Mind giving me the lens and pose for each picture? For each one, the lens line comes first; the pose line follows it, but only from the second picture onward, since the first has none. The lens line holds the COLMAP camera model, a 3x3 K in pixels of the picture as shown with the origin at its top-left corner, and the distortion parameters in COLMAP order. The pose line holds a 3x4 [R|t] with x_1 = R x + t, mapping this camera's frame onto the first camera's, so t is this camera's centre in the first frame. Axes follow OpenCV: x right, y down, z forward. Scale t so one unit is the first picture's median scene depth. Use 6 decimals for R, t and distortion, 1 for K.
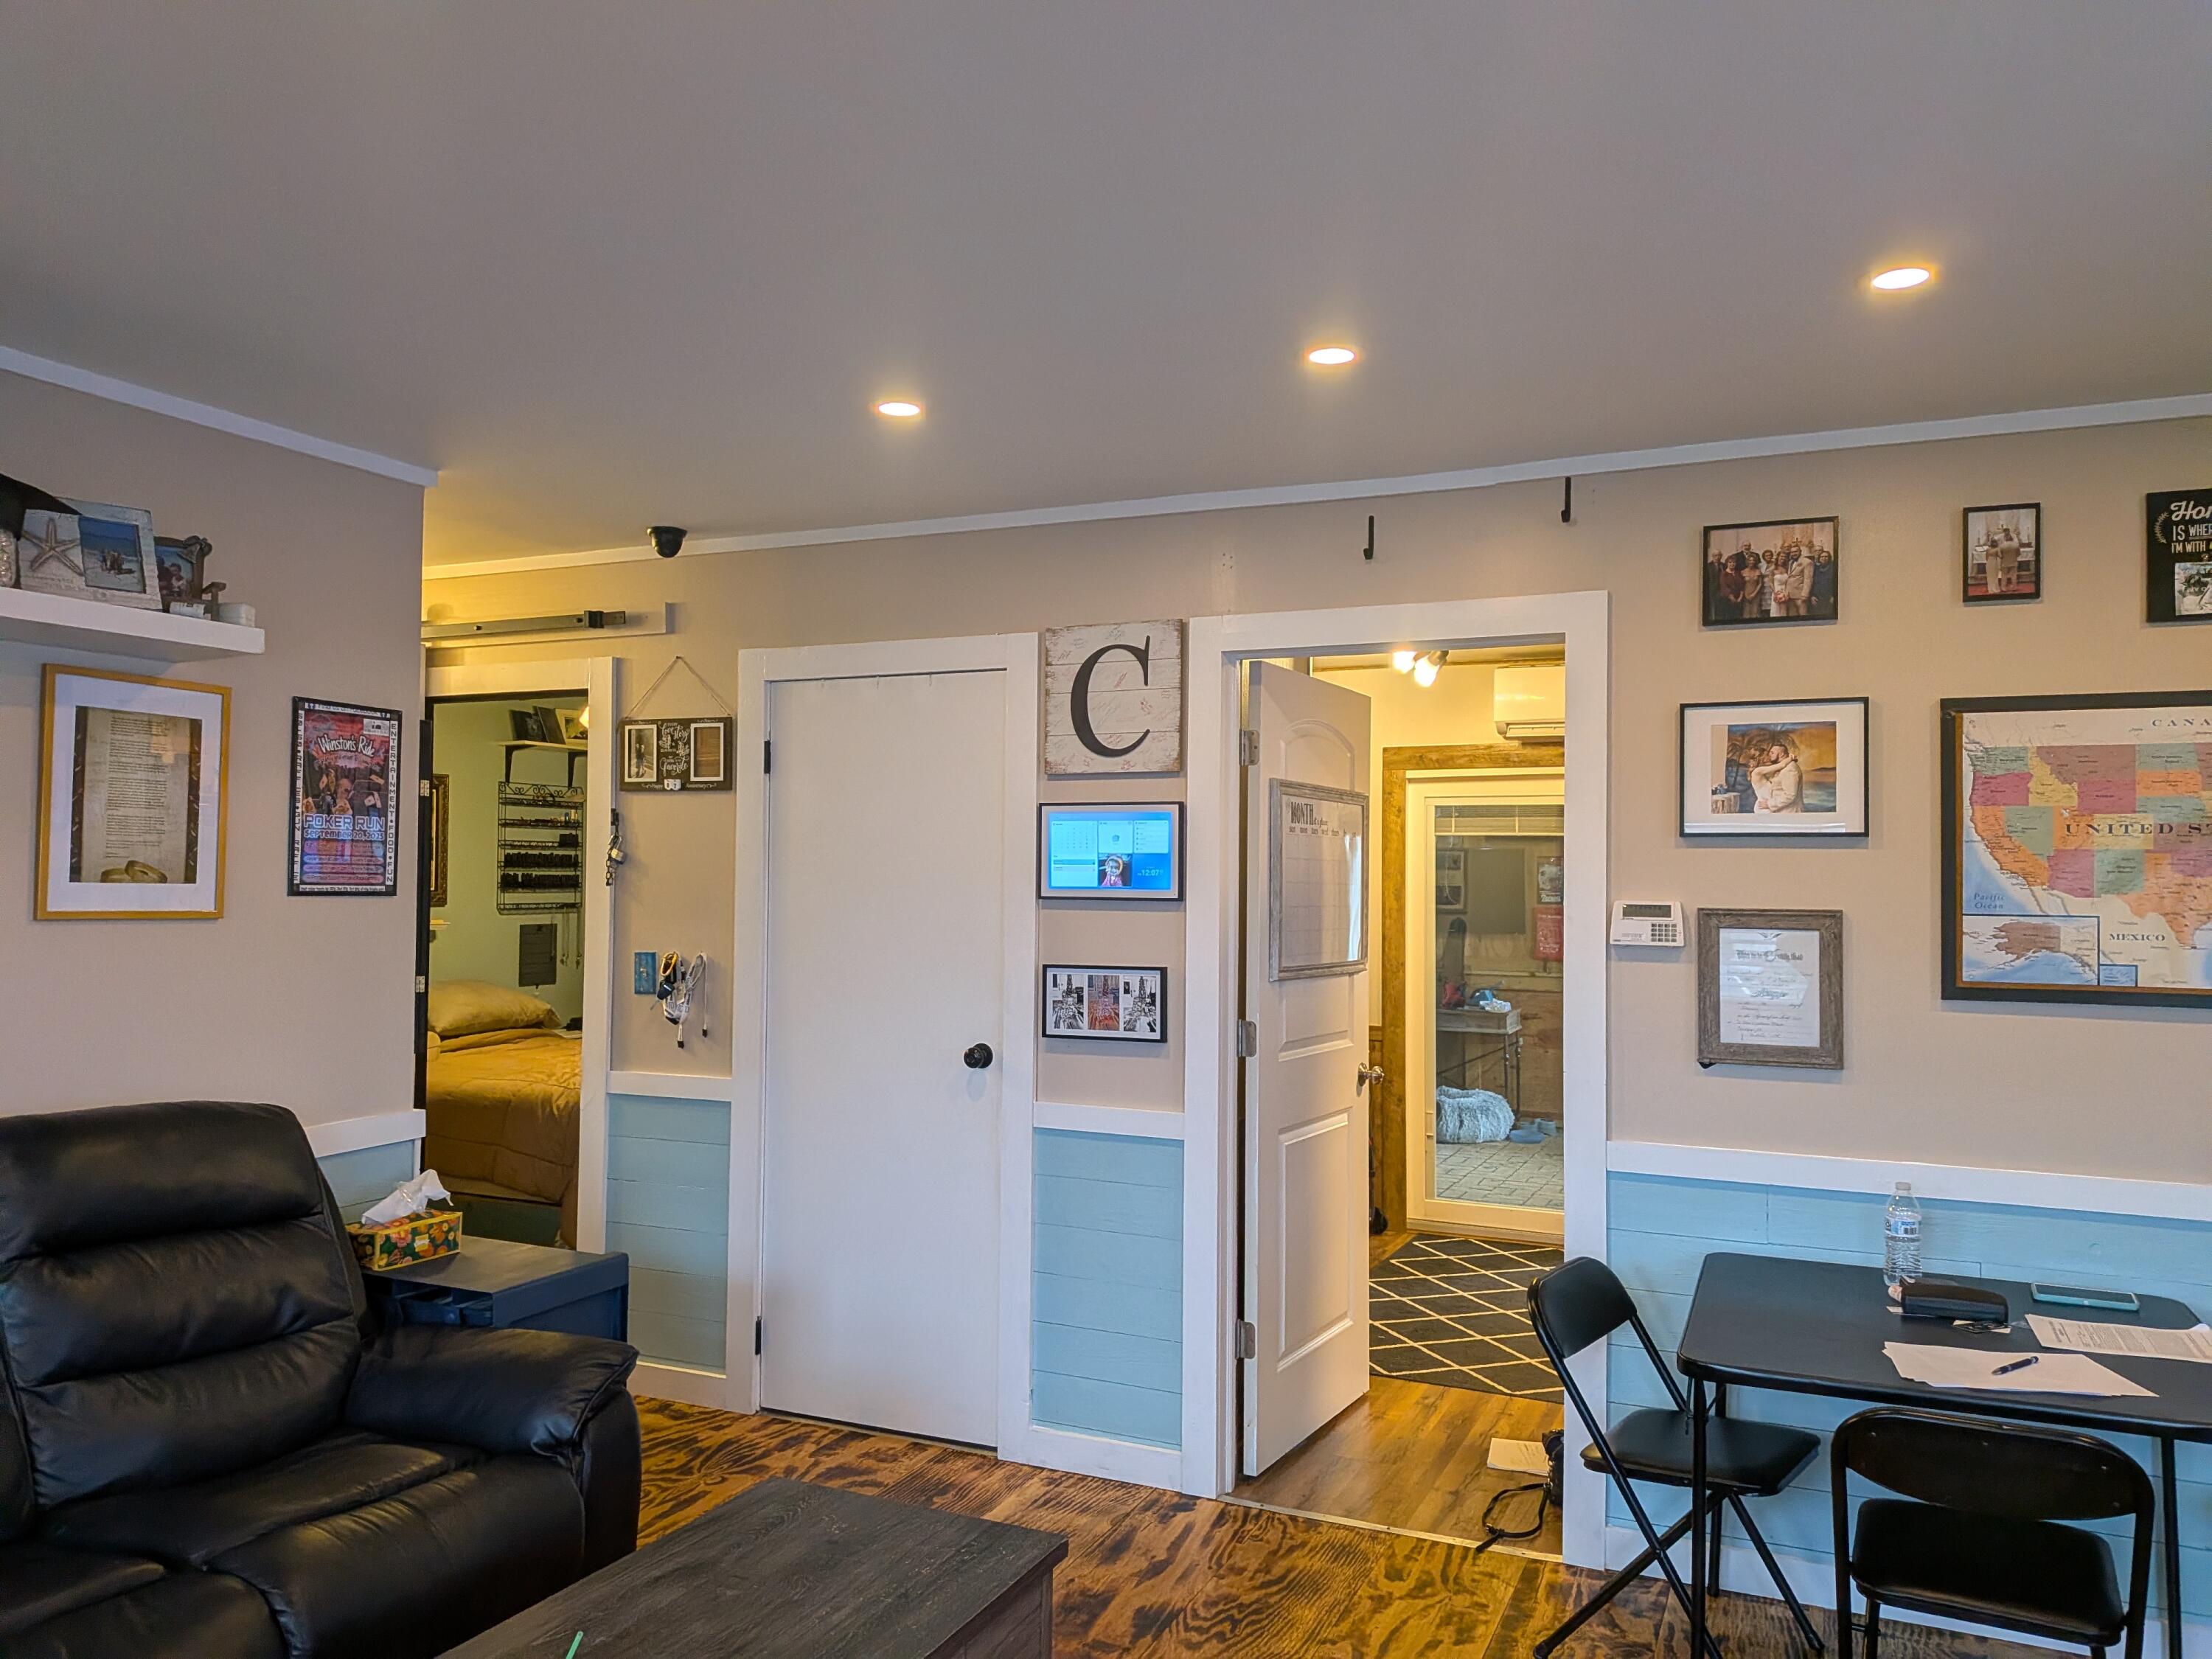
lens RADIAL K [[1573.6, 0, 1097.1], [0, 1573.6, 831.7], [0, 0, 1]] dist [0.084399, -0.138517]
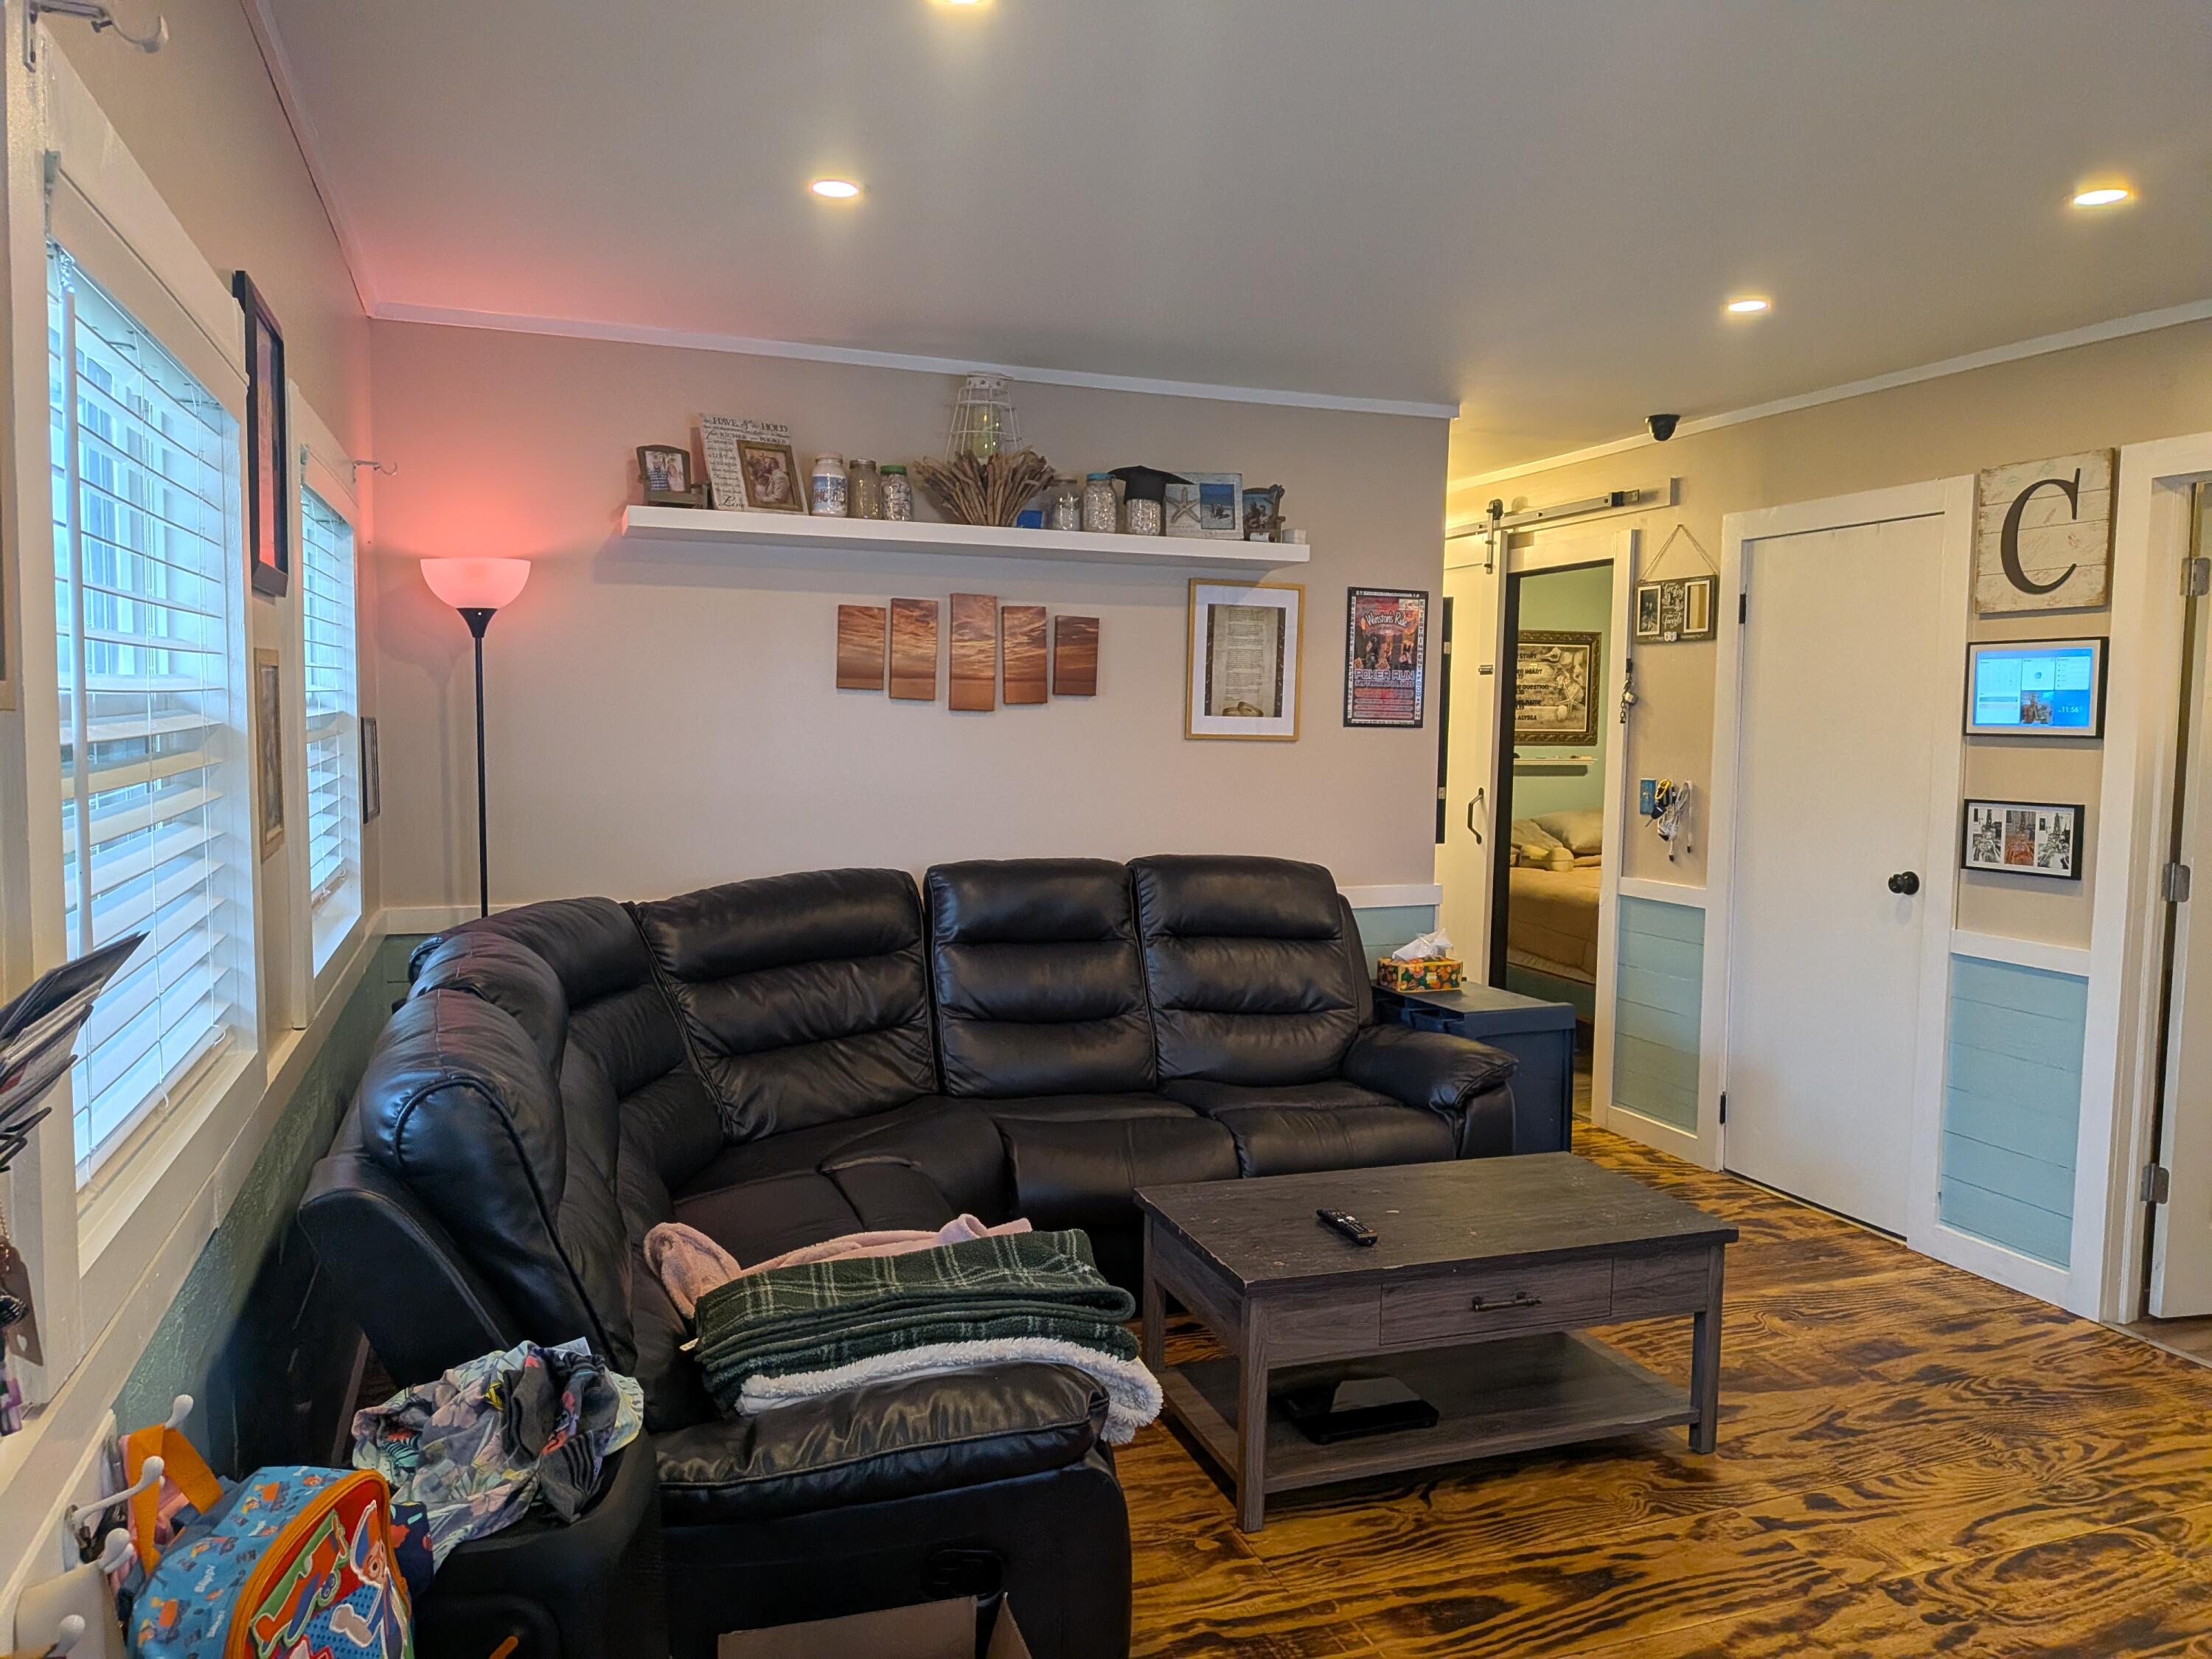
lens RADIAL K [[1573.6, 0, 1097.1], [0, 1573.6, 831.7], [0, 0, 1]] dist [0.084399, -0.138517]
pose [[0.693442, 0.053008, -0.718560, 0.333839], [0.013856, 0.996125, 0.086855, 0.006857], [0.720379, -0.070186, 0.690021, -0.141777]]
